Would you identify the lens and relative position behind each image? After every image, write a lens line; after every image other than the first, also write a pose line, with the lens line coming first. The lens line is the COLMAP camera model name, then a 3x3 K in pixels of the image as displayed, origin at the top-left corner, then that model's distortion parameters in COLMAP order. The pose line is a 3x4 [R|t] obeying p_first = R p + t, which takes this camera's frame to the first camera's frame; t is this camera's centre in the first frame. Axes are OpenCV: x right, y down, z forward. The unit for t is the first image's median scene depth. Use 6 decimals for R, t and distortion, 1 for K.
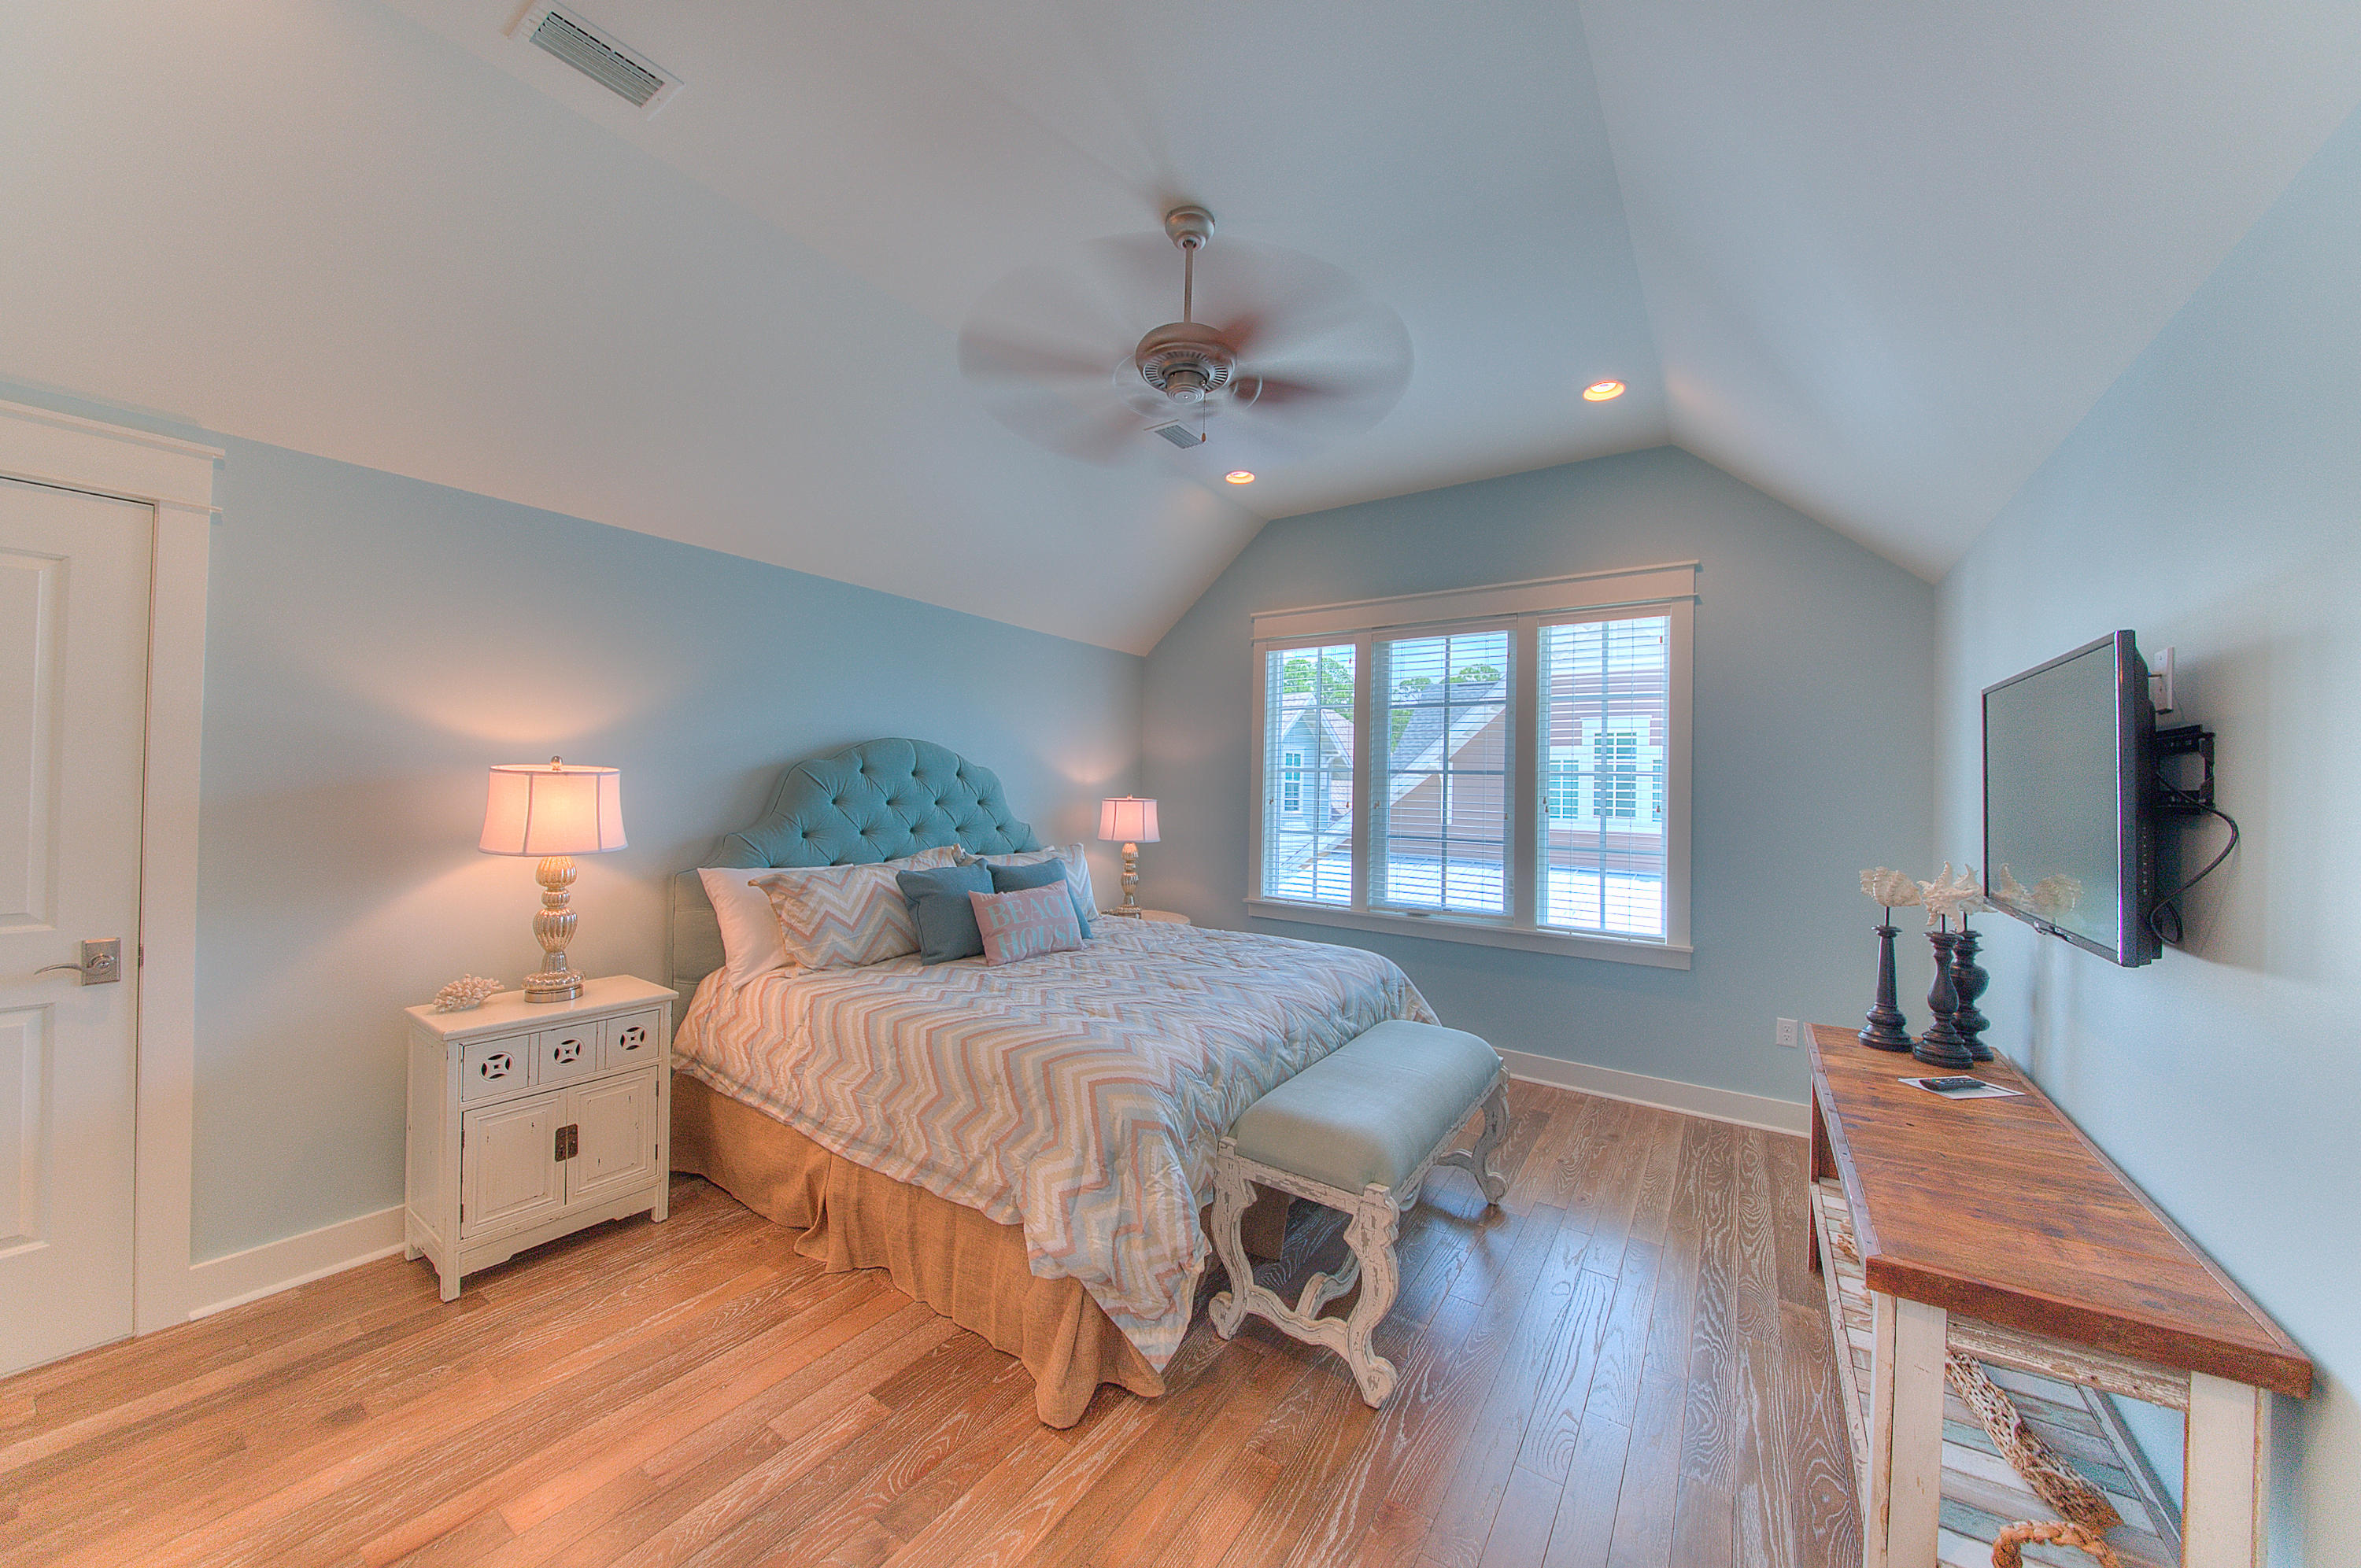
lens RADIAL K [[822.7, 0, 1180.5], [0, 822.7, 784.0], [0, 0, 1]] dist [0.017801, -0.000162]
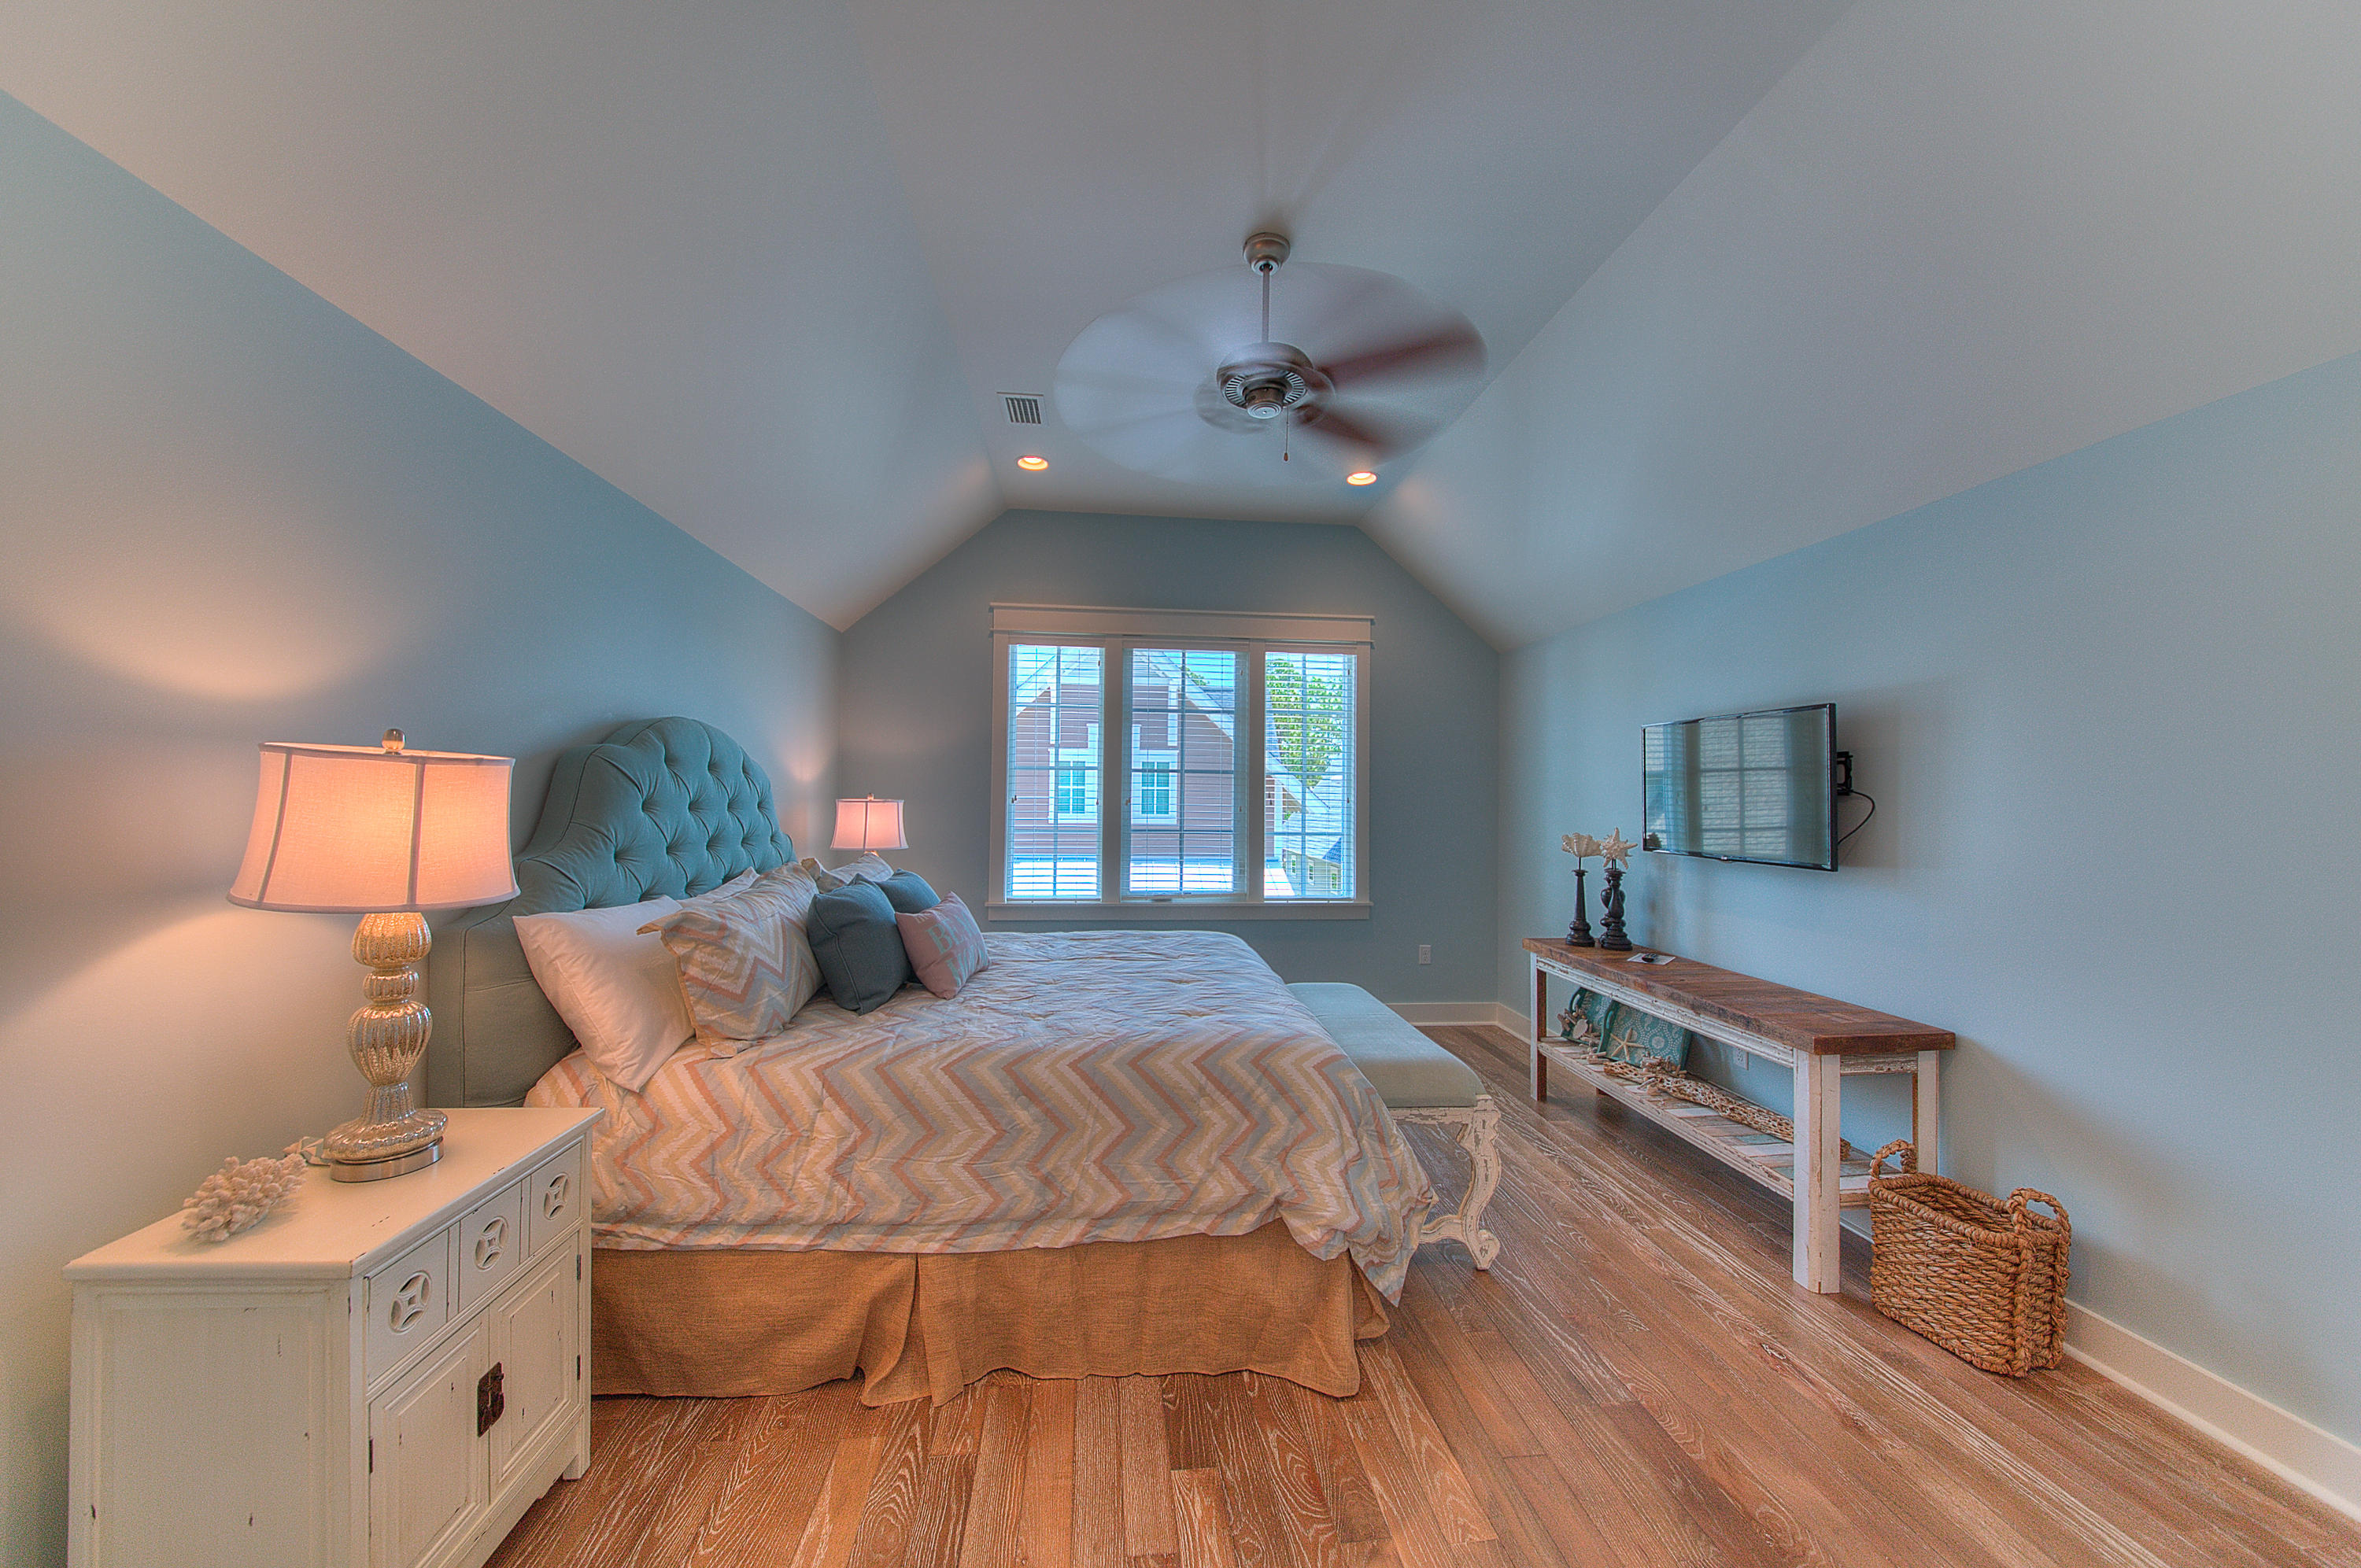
lens RADIAL K [[819.8, 0, 1201.9], [0, 819.8, 788.1], [0, 0, 1]] dist [0.025258, 0.000004]
pose [[0.769612, -0.005640, 0.638487, -0.684069], [0.001040, 0.999971, 0.007579, 0.001005], [-0.638512, -0.005168, 0.769595, 0.227013]]
